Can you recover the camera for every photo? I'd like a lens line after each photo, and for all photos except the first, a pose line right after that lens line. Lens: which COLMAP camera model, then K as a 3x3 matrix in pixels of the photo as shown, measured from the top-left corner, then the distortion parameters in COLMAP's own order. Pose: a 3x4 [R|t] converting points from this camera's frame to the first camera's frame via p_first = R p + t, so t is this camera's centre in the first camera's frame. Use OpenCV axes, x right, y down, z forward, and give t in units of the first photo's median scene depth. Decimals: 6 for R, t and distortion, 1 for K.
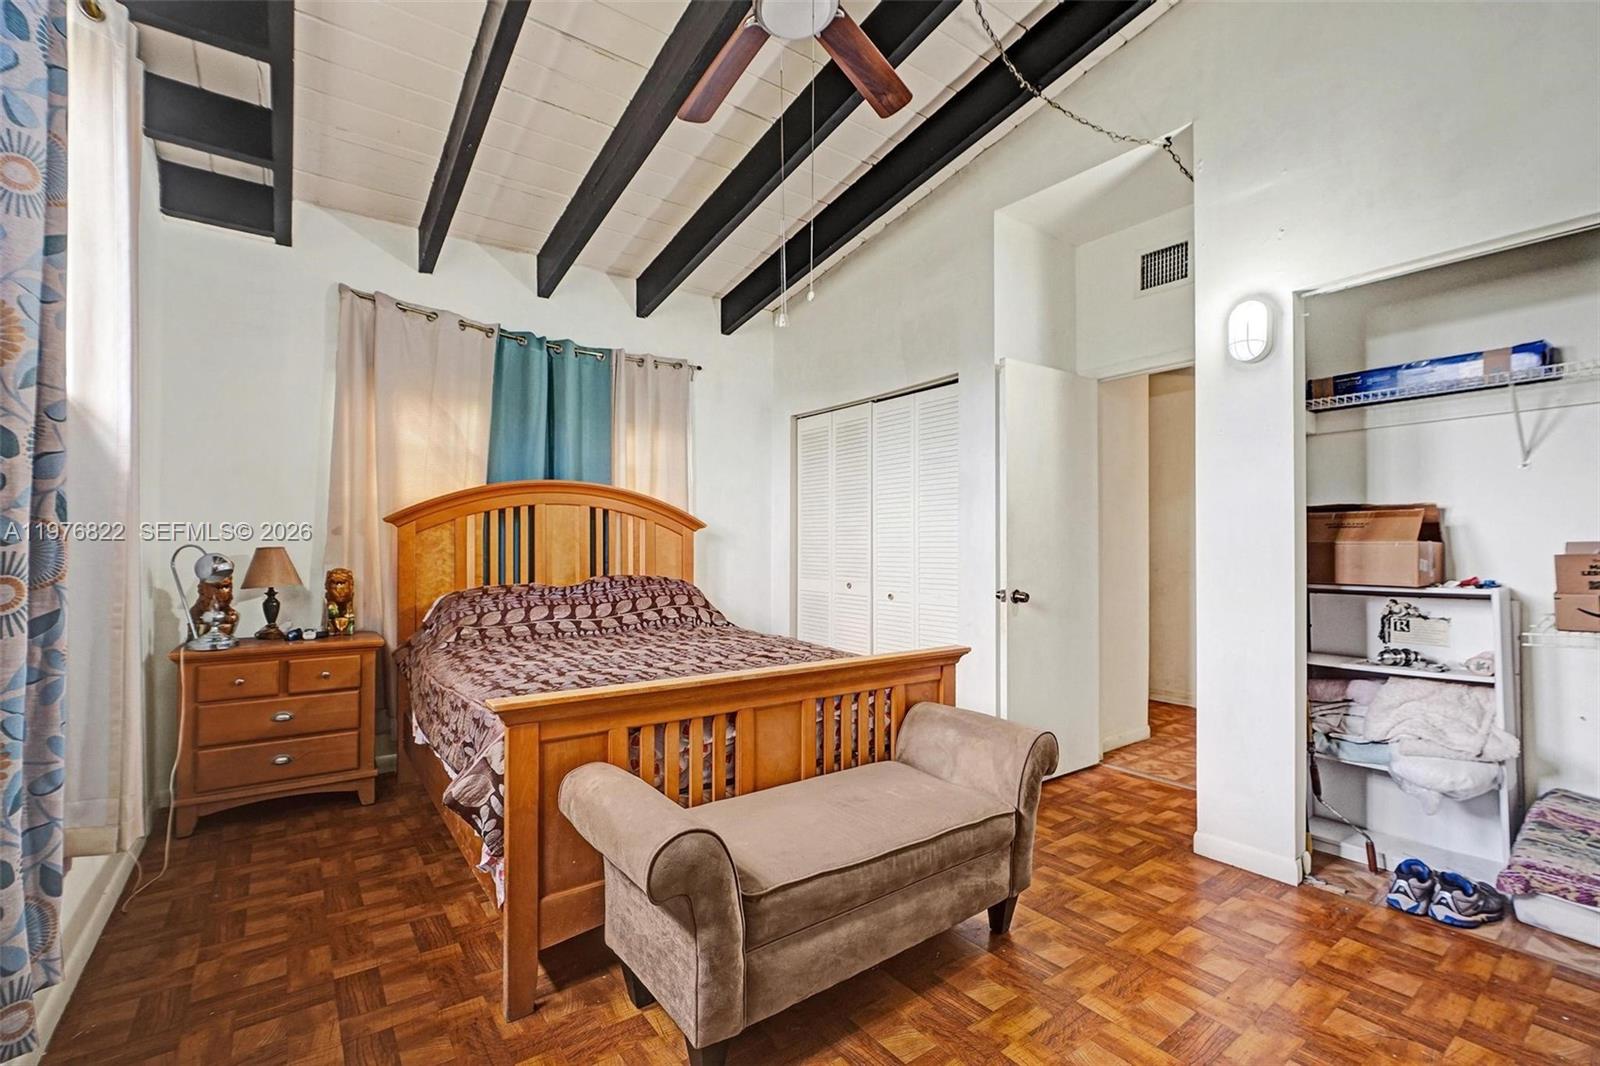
lens RADIAL K [[720.4, 0, 789.3], [0, 720.4, 540.2], [0, 0, 1]] dist [-0.002857, 0.000623]
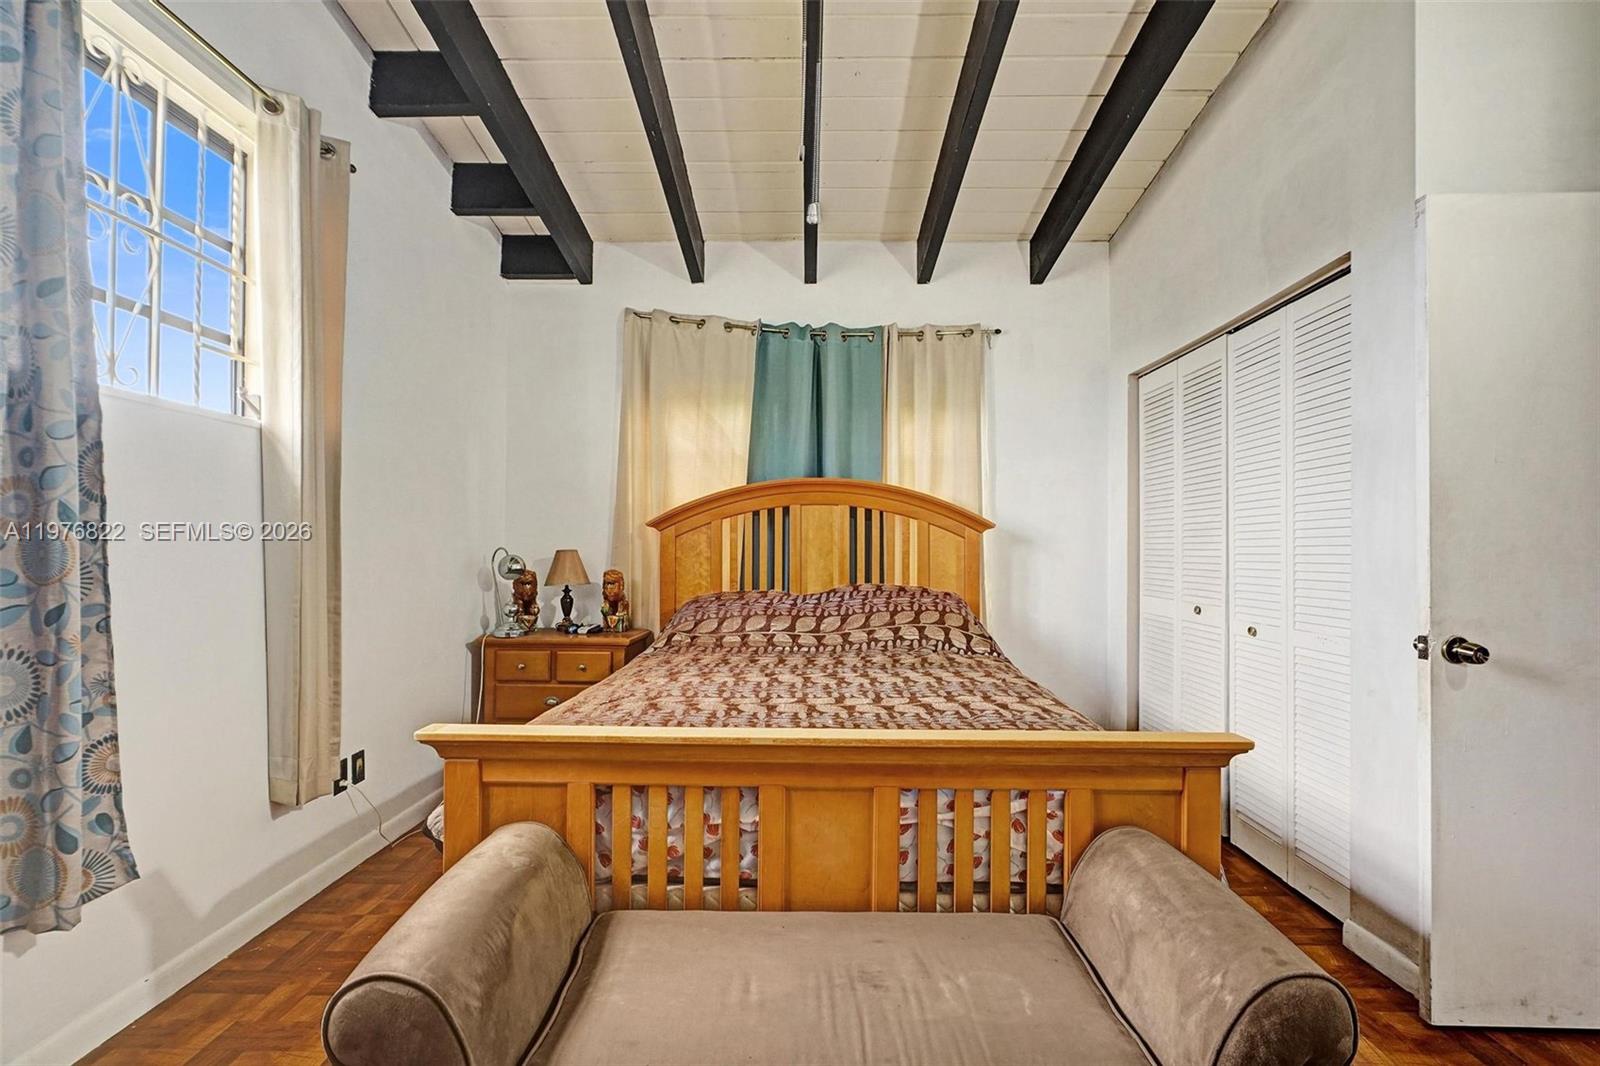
lens RADIAL K [[720.4, 0, 789.3], [0, 720.4, 540.2], [0, 0, 1]] dist [-0.002857, 0.000623]
pose [[0.799913, -0.004399, -0.600100, 0.213617], [0.000183, 0.999975, -0.007088, 0.002070], [0.600116, 0.005560, 0.799894, 0.263495]]
